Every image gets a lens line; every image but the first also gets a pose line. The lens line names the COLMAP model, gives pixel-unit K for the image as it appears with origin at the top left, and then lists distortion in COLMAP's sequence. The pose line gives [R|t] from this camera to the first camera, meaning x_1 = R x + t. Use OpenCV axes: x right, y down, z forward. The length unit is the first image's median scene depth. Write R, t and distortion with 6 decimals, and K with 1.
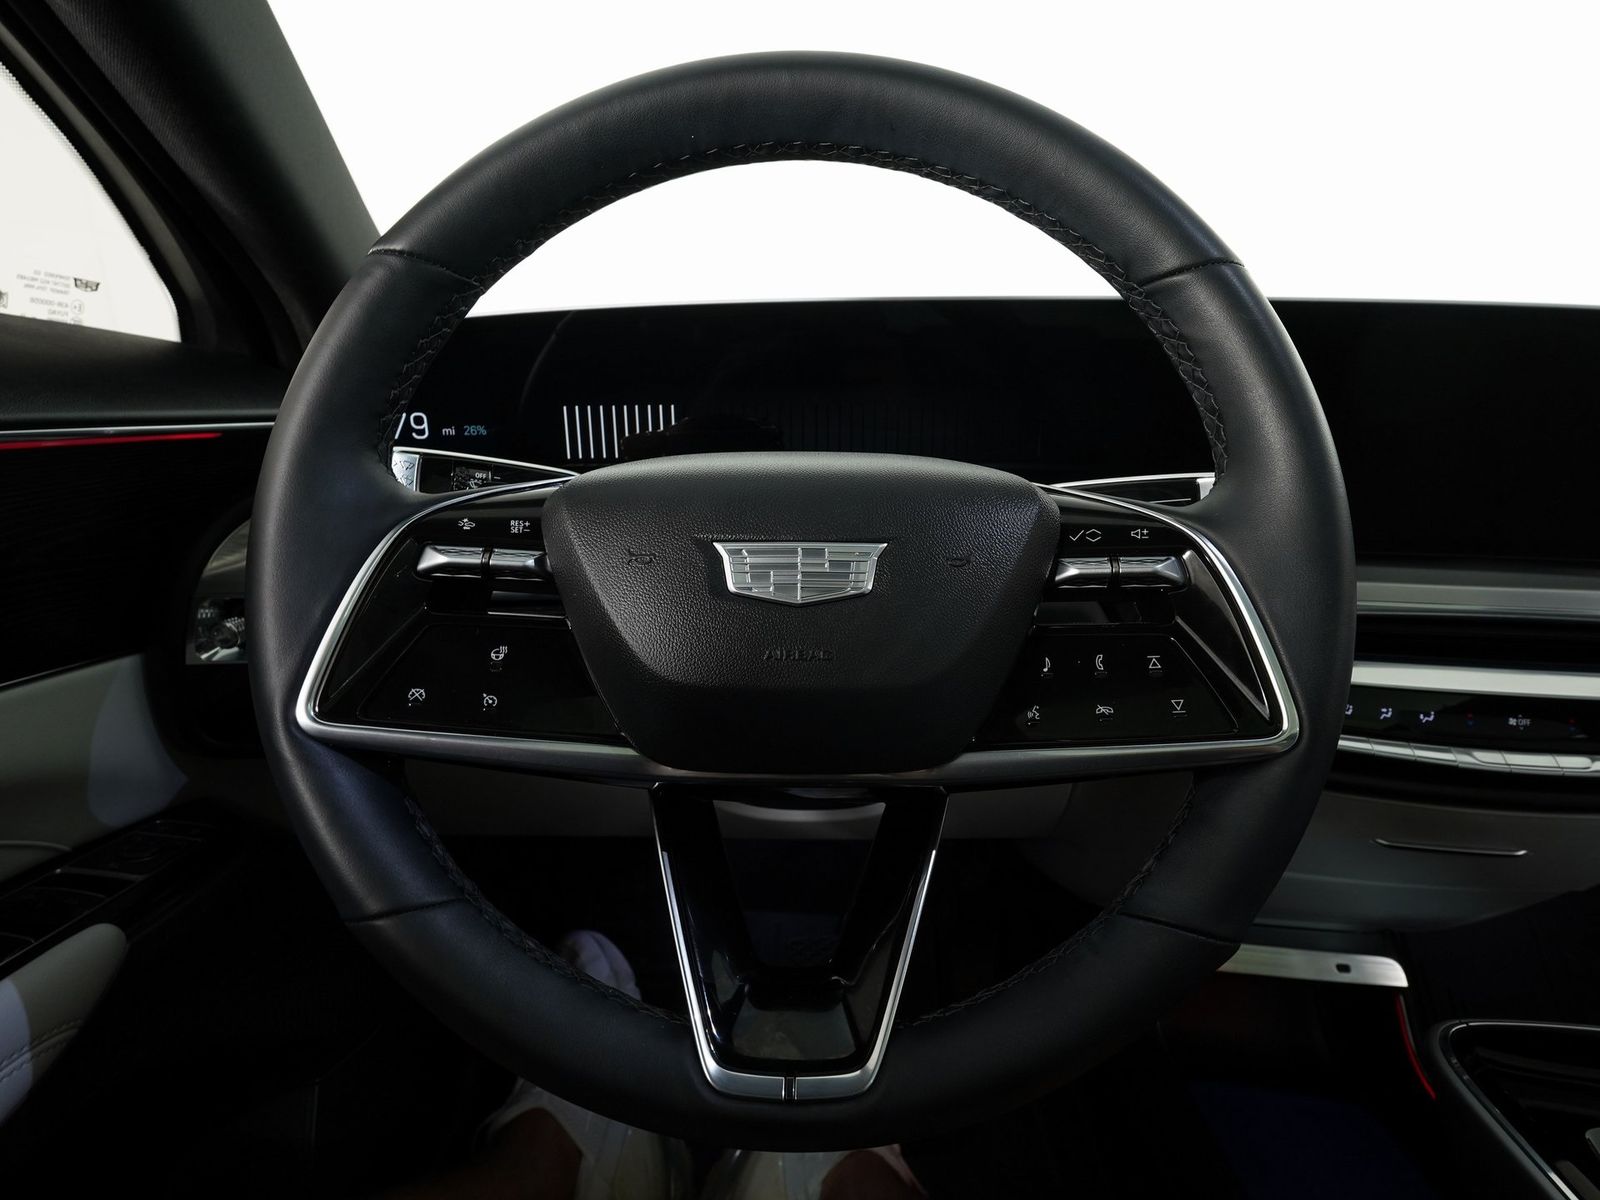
lens RADIAL K [[895.3, 0, 802.5], [0, 895.3, 598.1], [0, 0, 1]] dist [-0.006262, -0.001405]
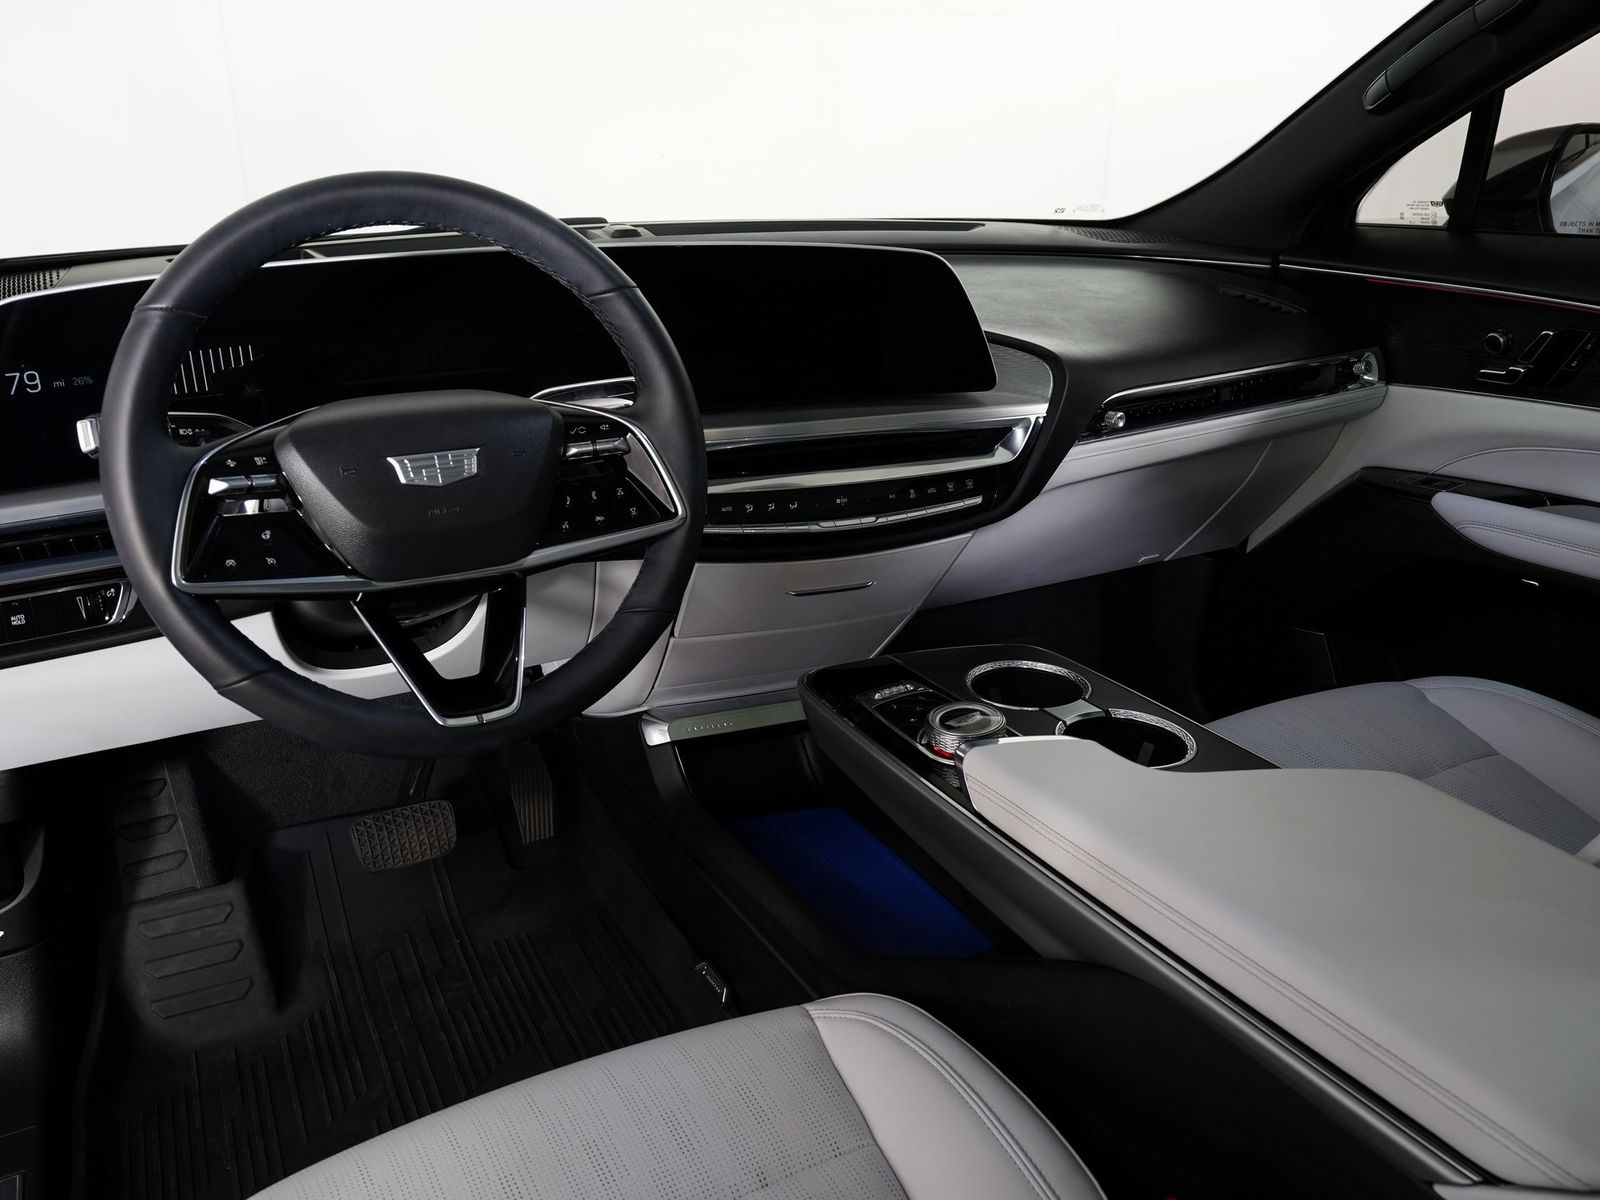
lens RADIAL K [[1169.1, 0, 799.4], [0, 1169.1, 596.8], [0, 0, 1]] dist [0.007893, -0.003109]
pose [[0.878557, -0.172149, 0.445535, -0.464537], [0.115793, 0.981729, 0.150995, -0.045358], [-0.463389, -0.081068, 0.882439, -1.525017]]
